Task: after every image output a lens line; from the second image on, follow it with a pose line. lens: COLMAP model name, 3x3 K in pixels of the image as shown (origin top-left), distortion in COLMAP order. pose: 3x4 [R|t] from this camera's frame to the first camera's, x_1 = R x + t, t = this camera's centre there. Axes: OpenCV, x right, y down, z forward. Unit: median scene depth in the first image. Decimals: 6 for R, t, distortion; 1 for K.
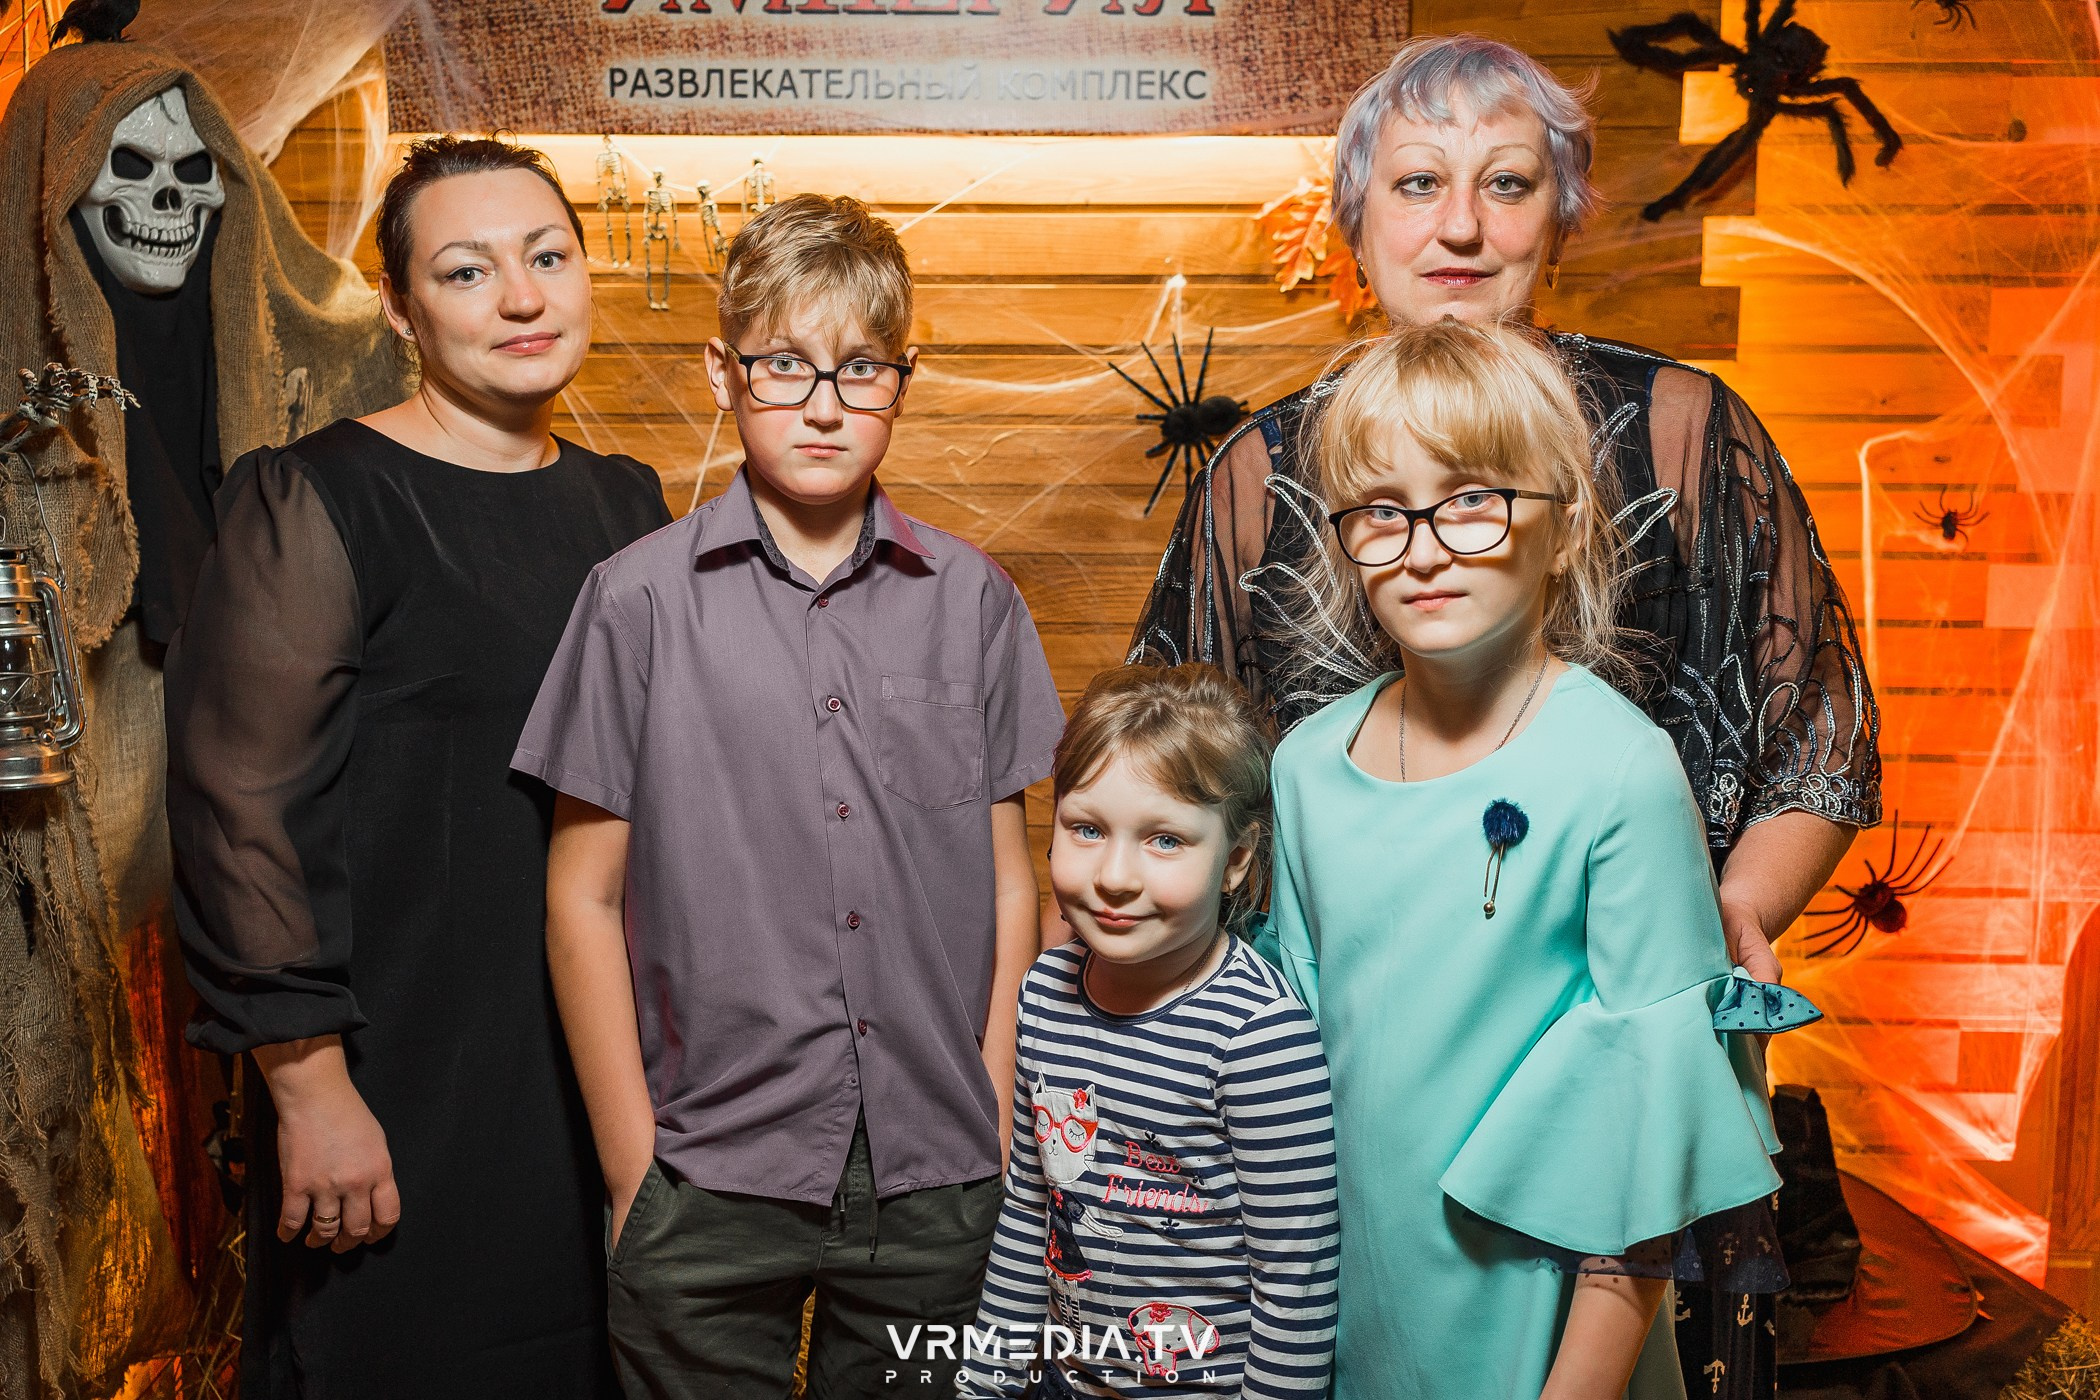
lens RADIAL K [[2165.3, 0, 971.8], [0, 2165.3, 747.0], [0, 0, 1]] dist [0.012629, 0.000000]
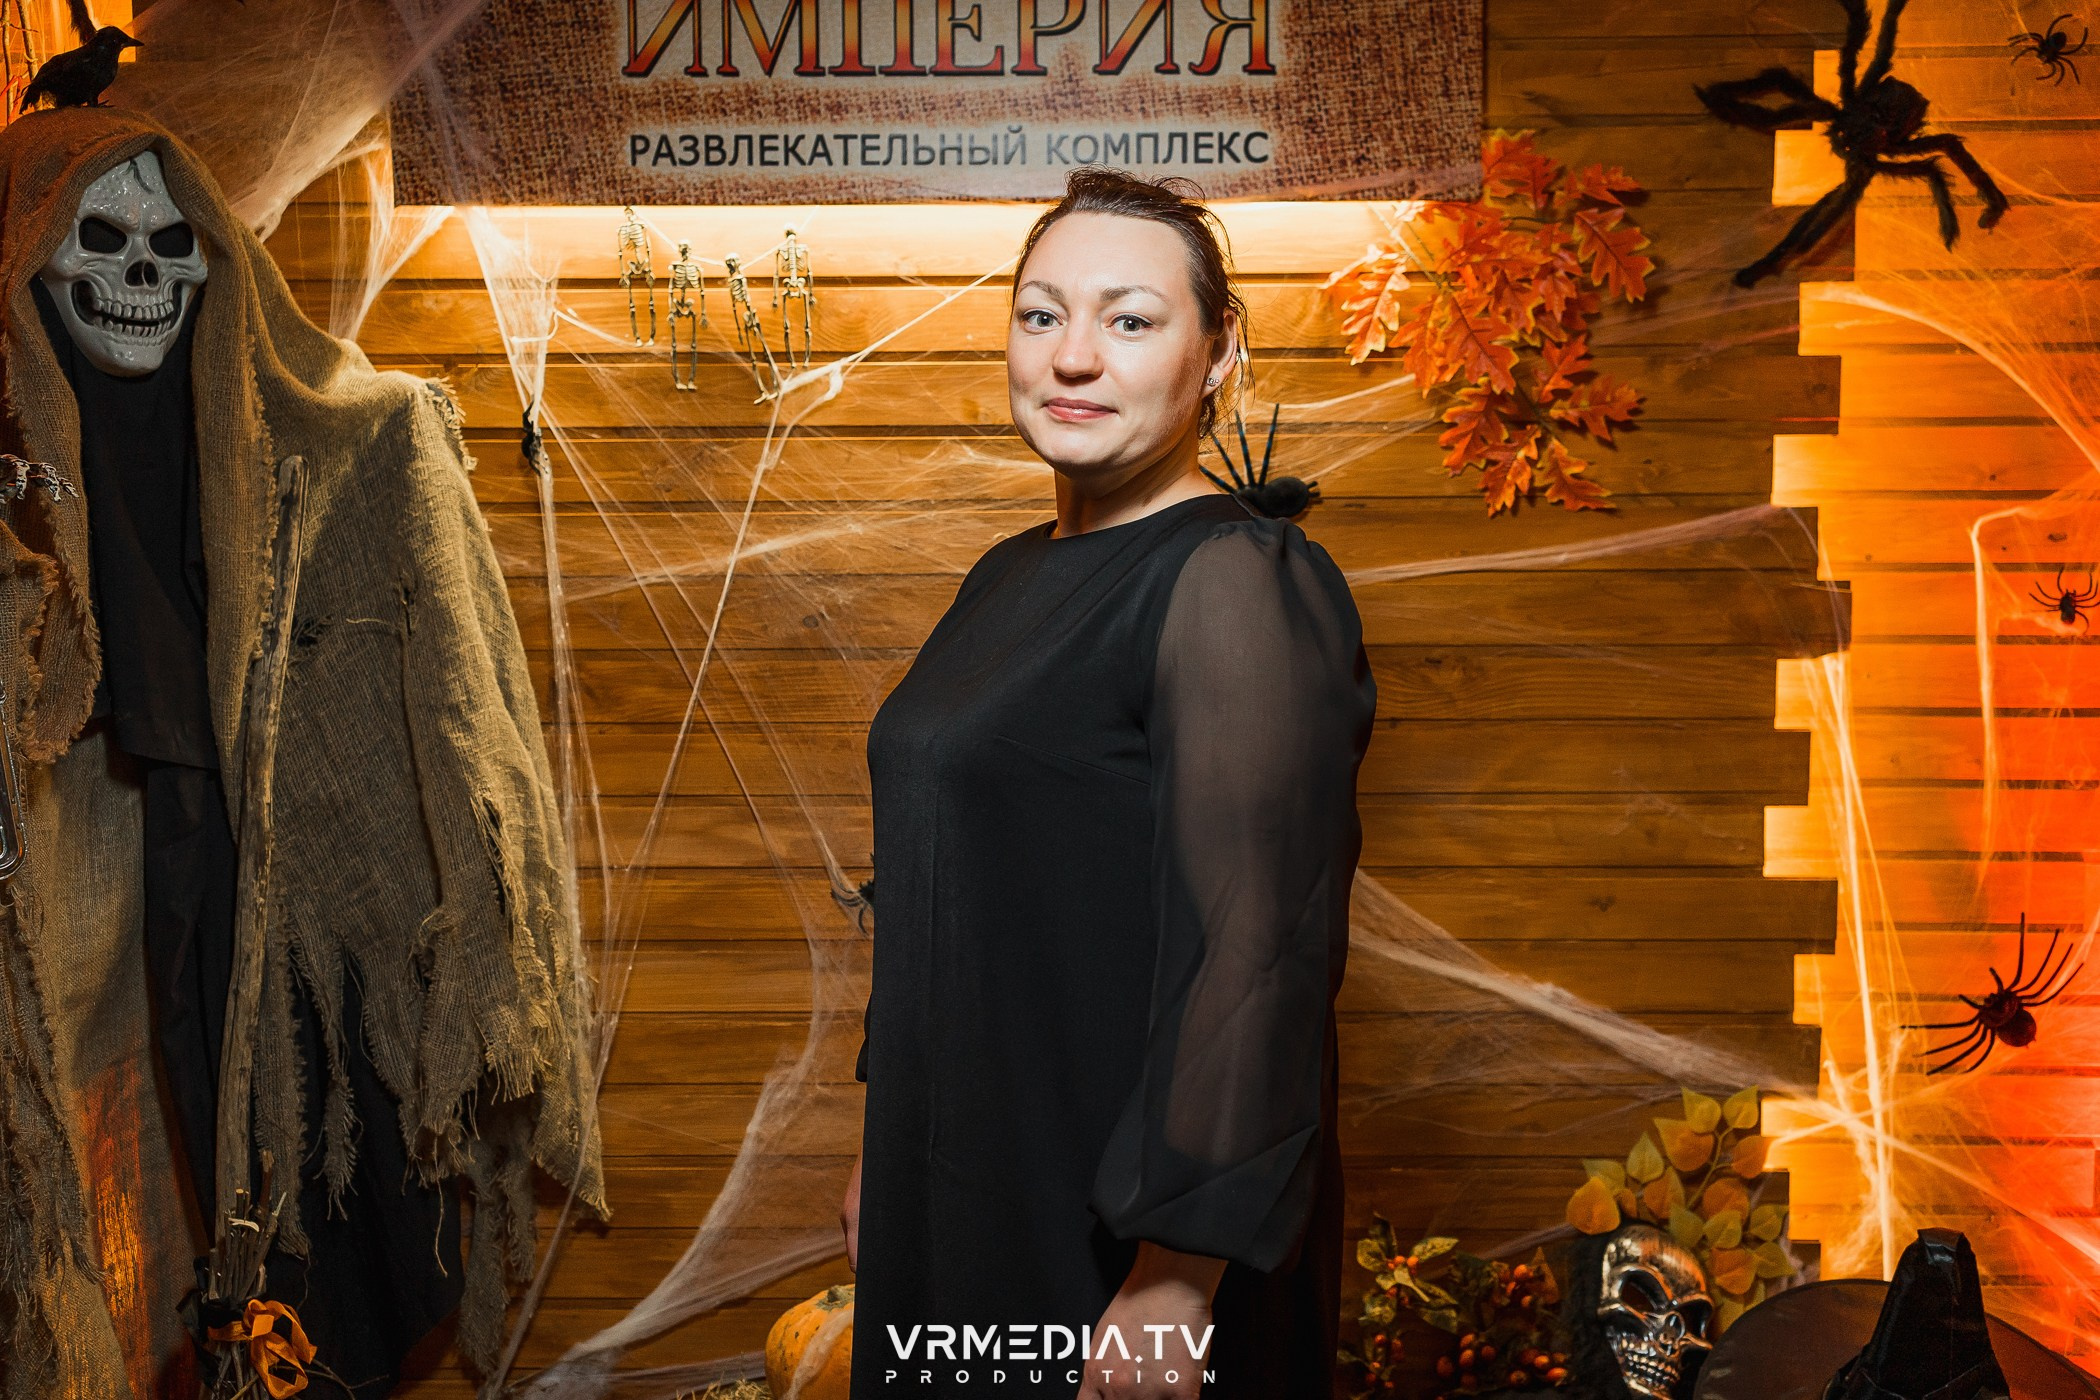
lens RADIAL K [[2165.3, 0, 1043.3], [0, 2165.3, 713.5], [0, 0, 1]] dist [0.012629, 0.000000]
pose [[0.999935, -0.009723, 0.005966, 0.003045], [0.010035, 0.998447, -0.054798, -0.010666], [-0.005424, 0.054855, 0.998480, 0.077664]]
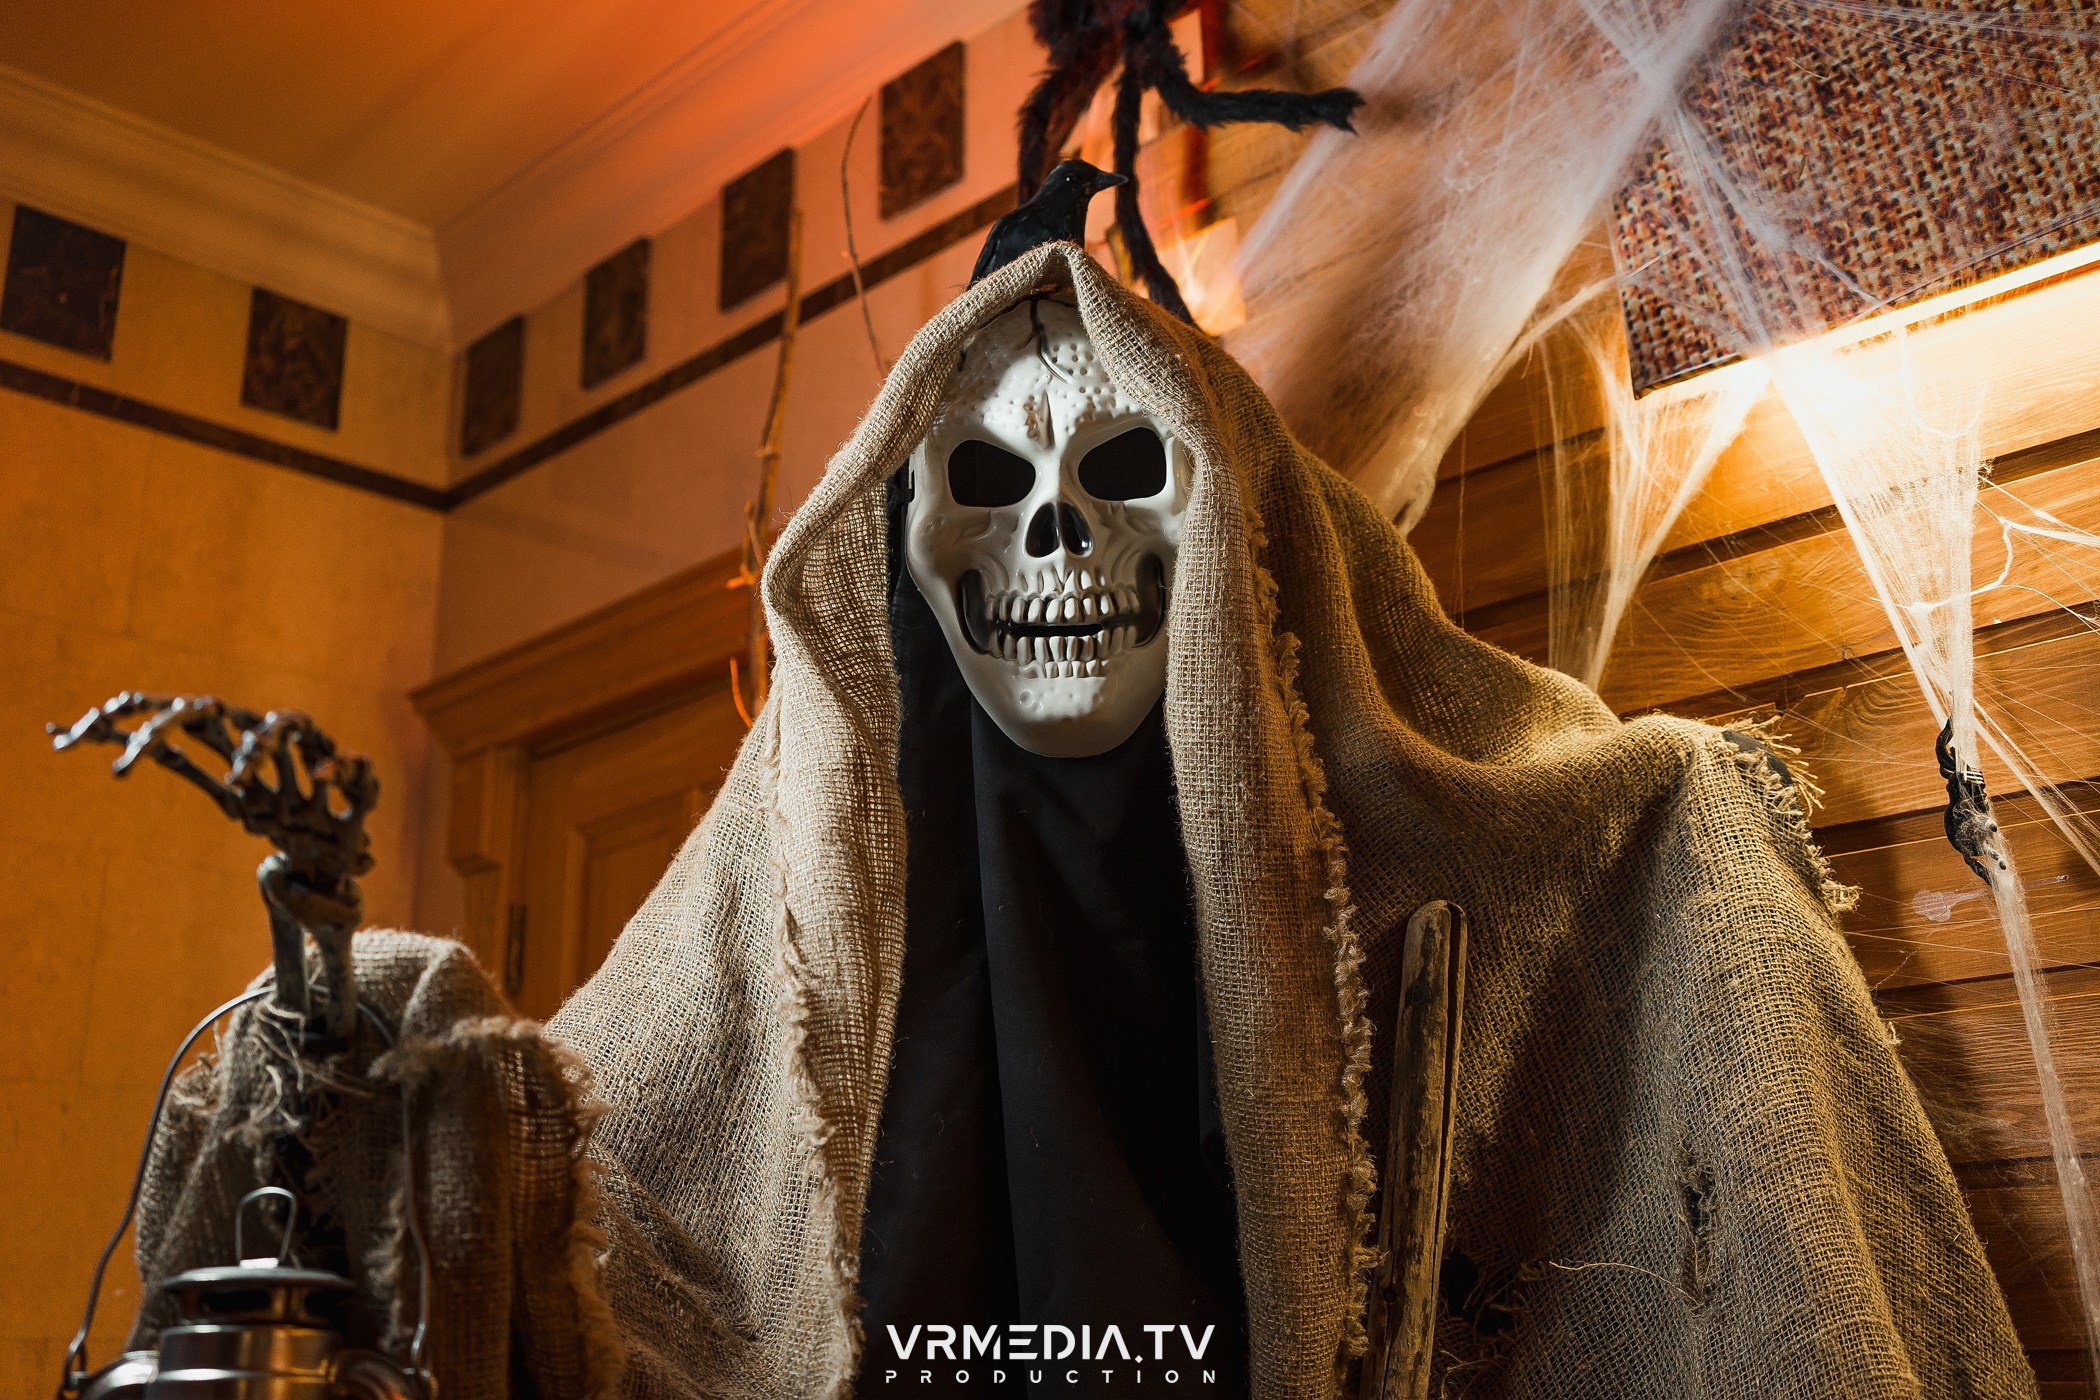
lens RADIAL K [[2165.3, 0, 1046.4], [0, 2165.3, 705.8], [0, 0, 1]] dist [0.012629, 0.000000]
pose [[0.730493, -0.210333, -0.649724, -0.076771], [-0.072029, 0.922353, -0.379574, -0.041089], [0.679111, 0.324075, 0.658622, 0.638712]]
